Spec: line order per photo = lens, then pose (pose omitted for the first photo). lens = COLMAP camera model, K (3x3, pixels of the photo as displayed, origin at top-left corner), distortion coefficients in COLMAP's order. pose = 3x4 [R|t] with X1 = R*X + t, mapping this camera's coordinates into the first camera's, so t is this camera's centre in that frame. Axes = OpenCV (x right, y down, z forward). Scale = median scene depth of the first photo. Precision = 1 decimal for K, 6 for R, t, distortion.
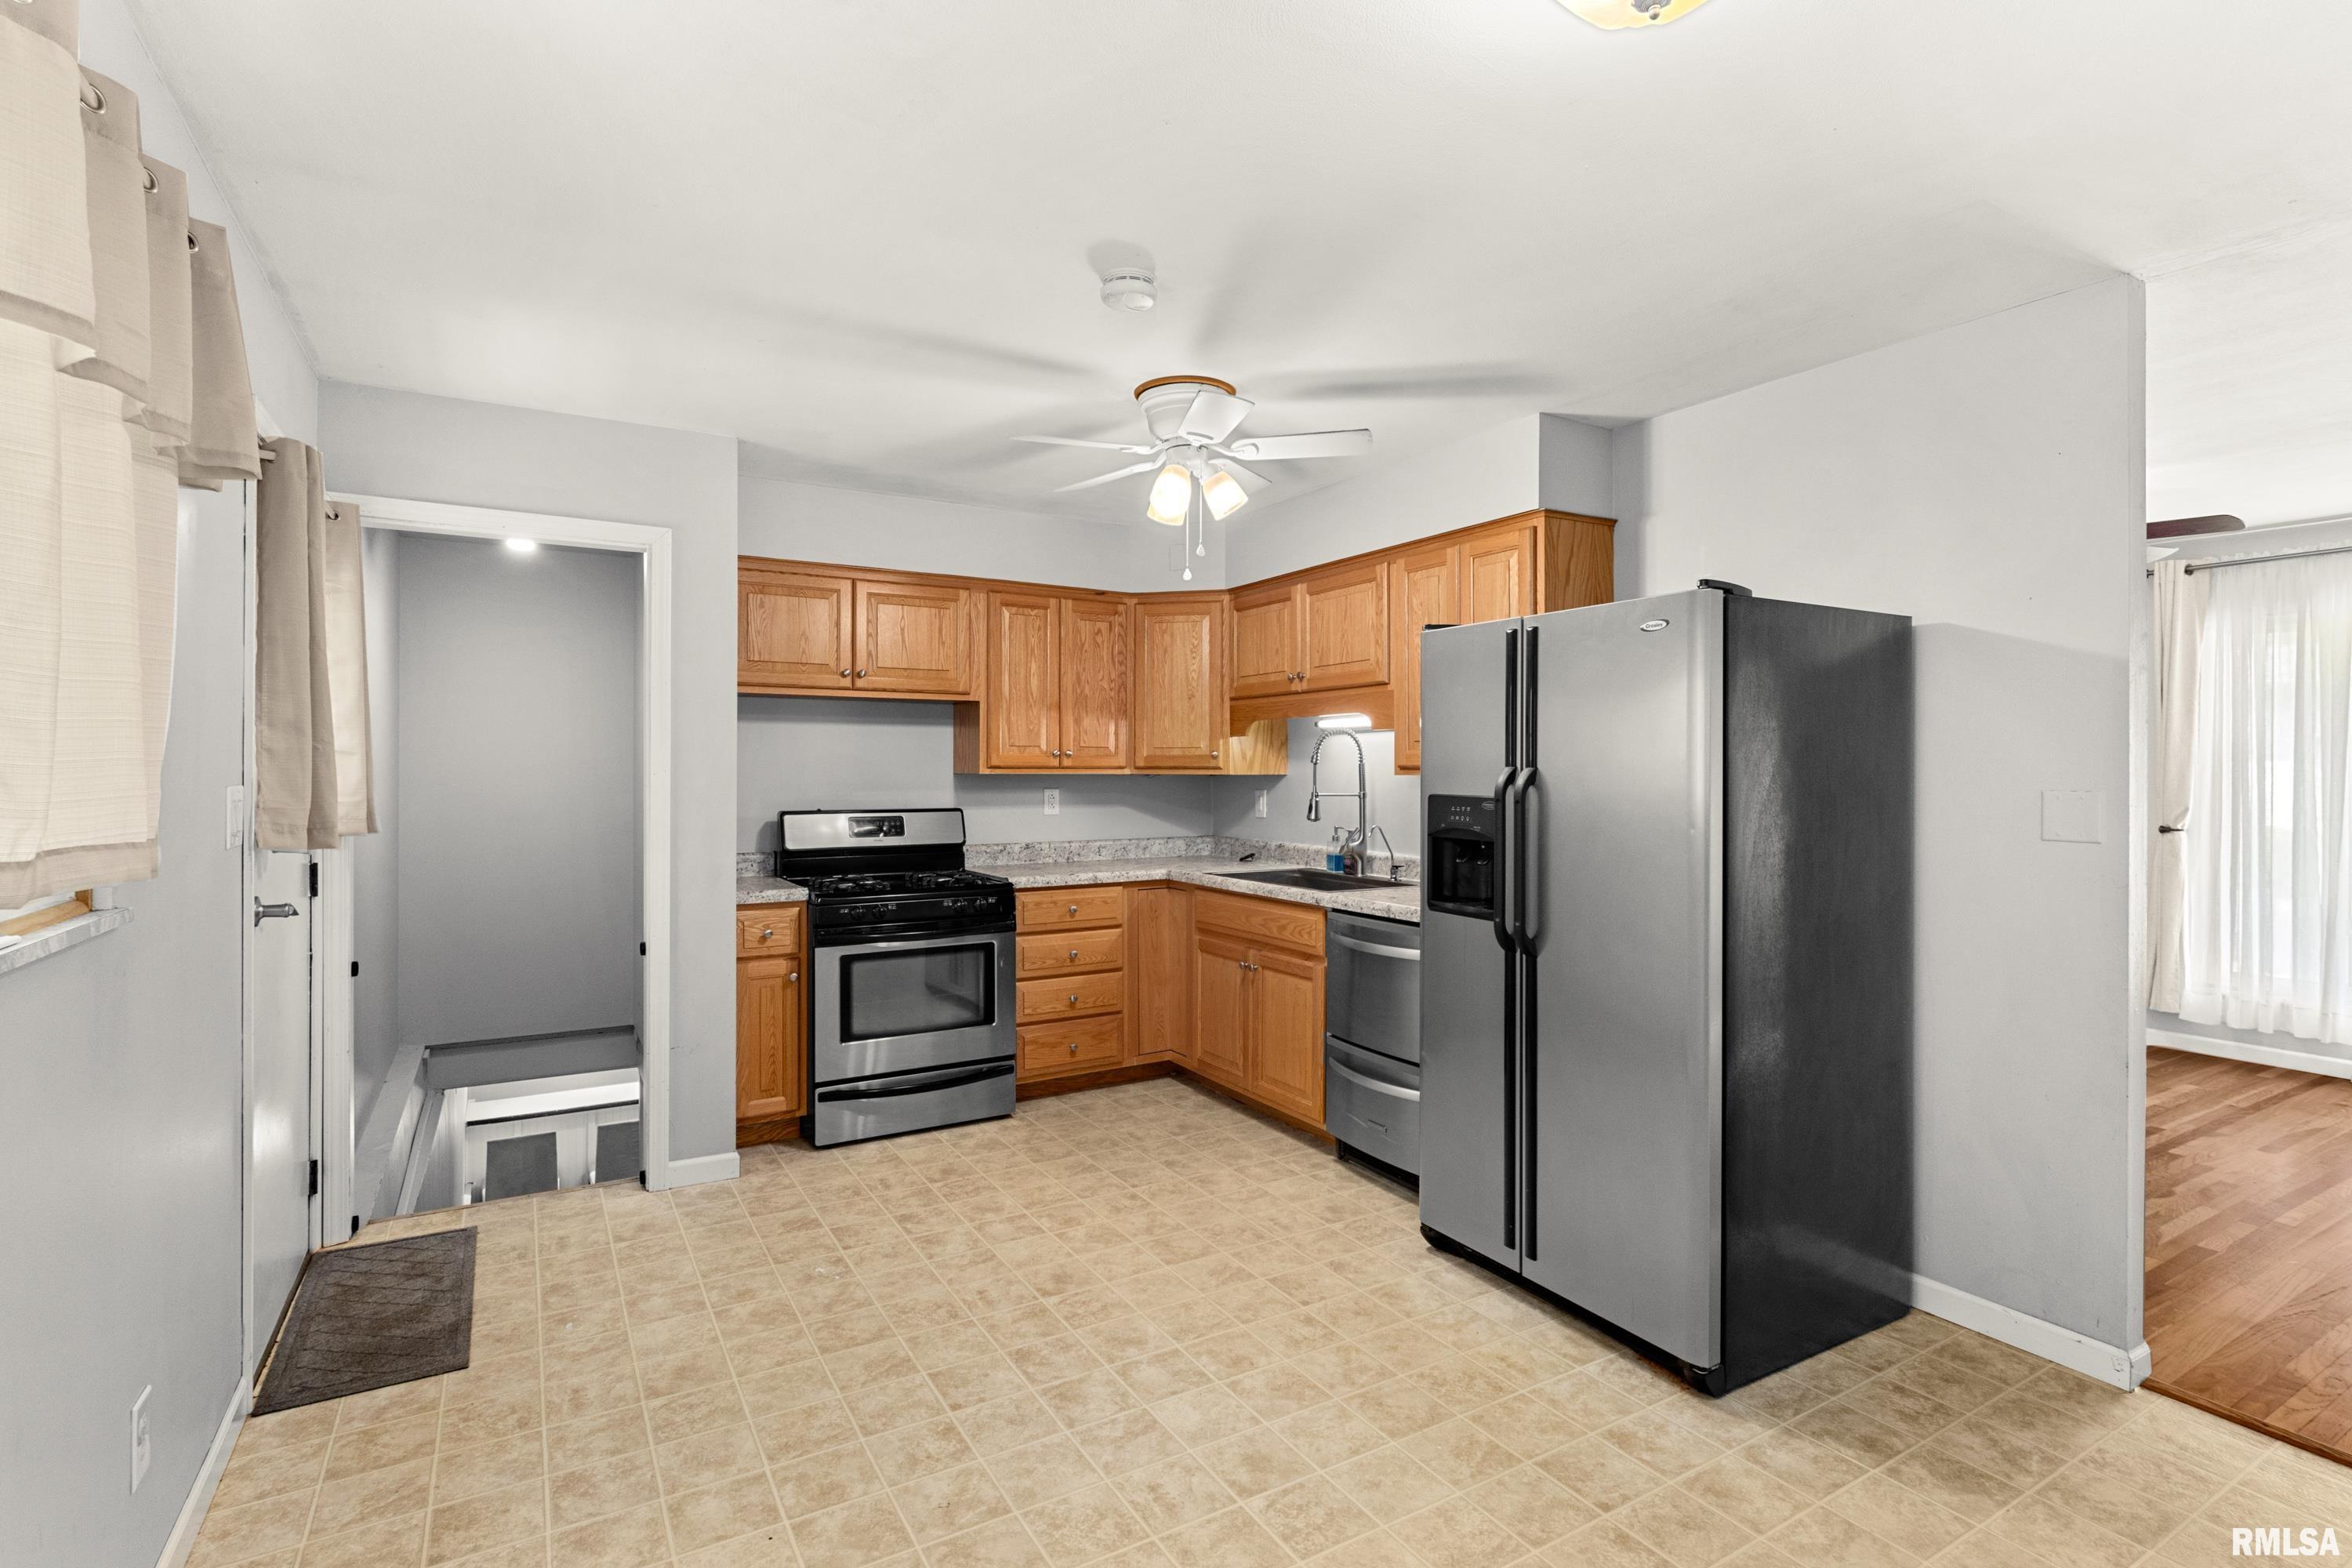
lens RADIAL K [[1101.5, 0, 1215.2], [0, 1101.5, 779.5], [0, 0, 1]] dist [0.002799, -0.002092]
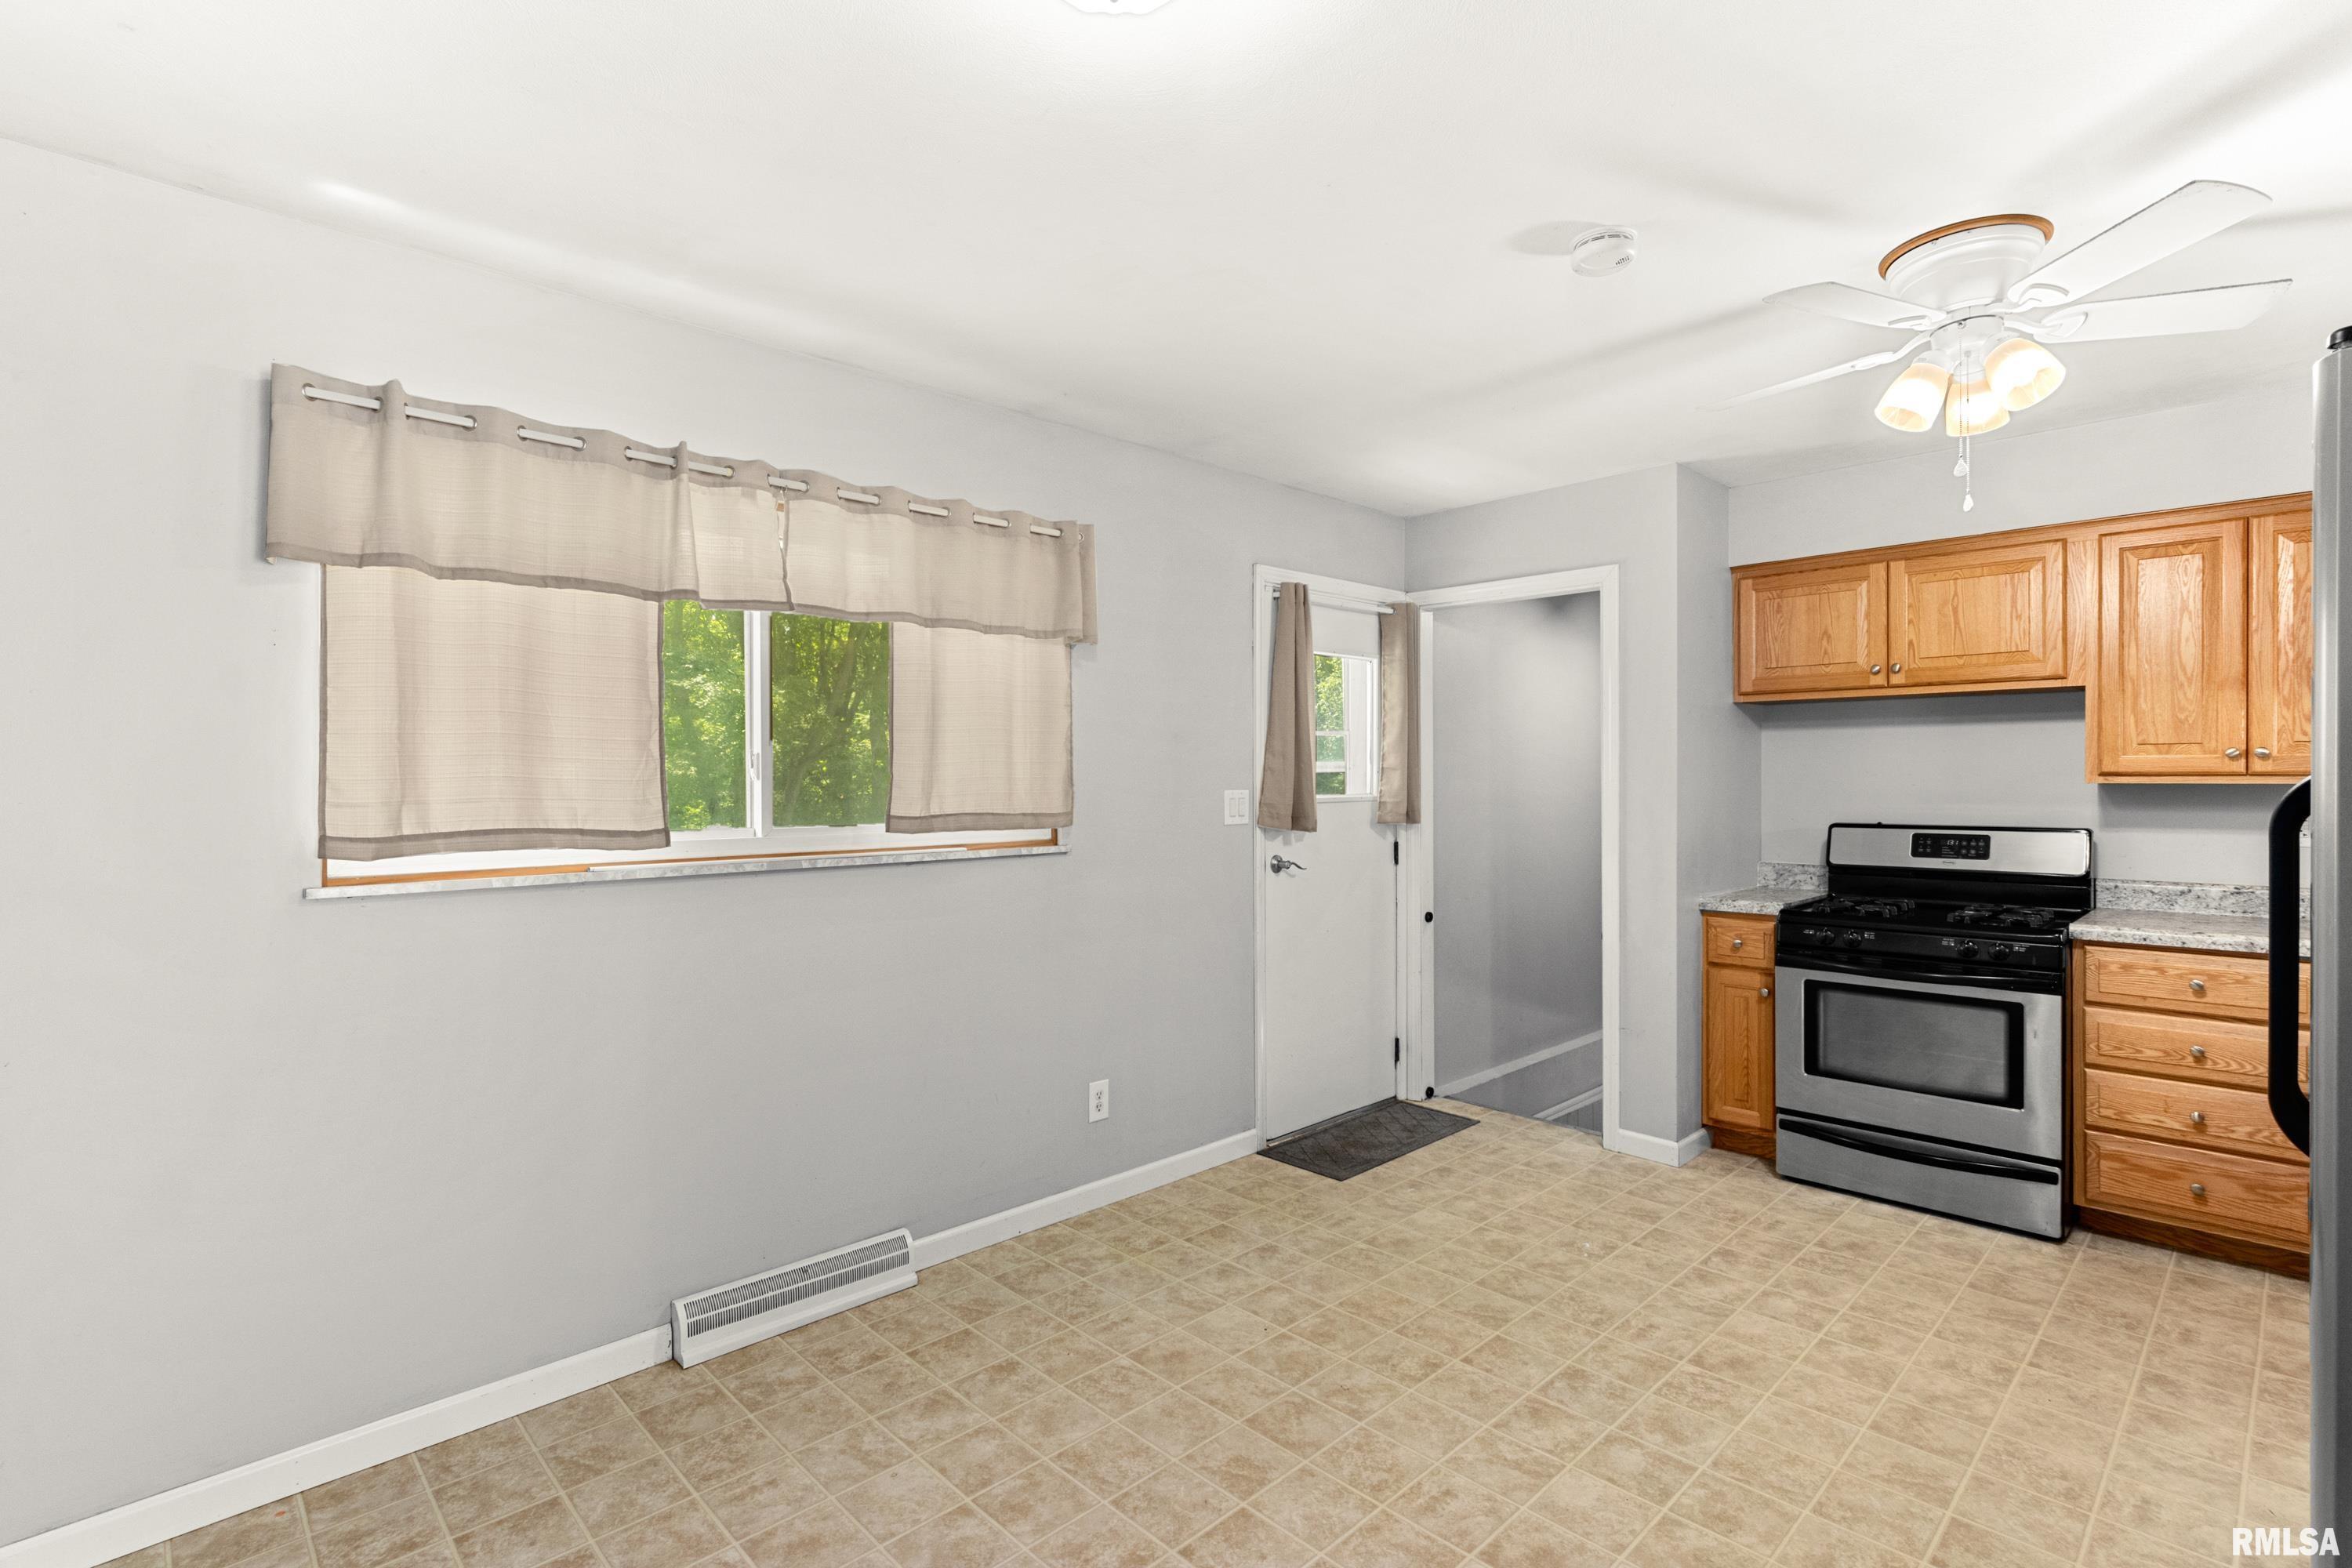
lens RADIAL K [[1101.5, 0, 1165.9], [0, 1101.5, 774.9], [0, 0, 1]] dist [0.002799, -0.002092]
pose [[0.221642, -0.008441, -0.975092, 0.486619], [-0.005797, 0.999933, -0.009974, 0.001082], [0.975111, 0.007864, 0.221578, 0.292841]]
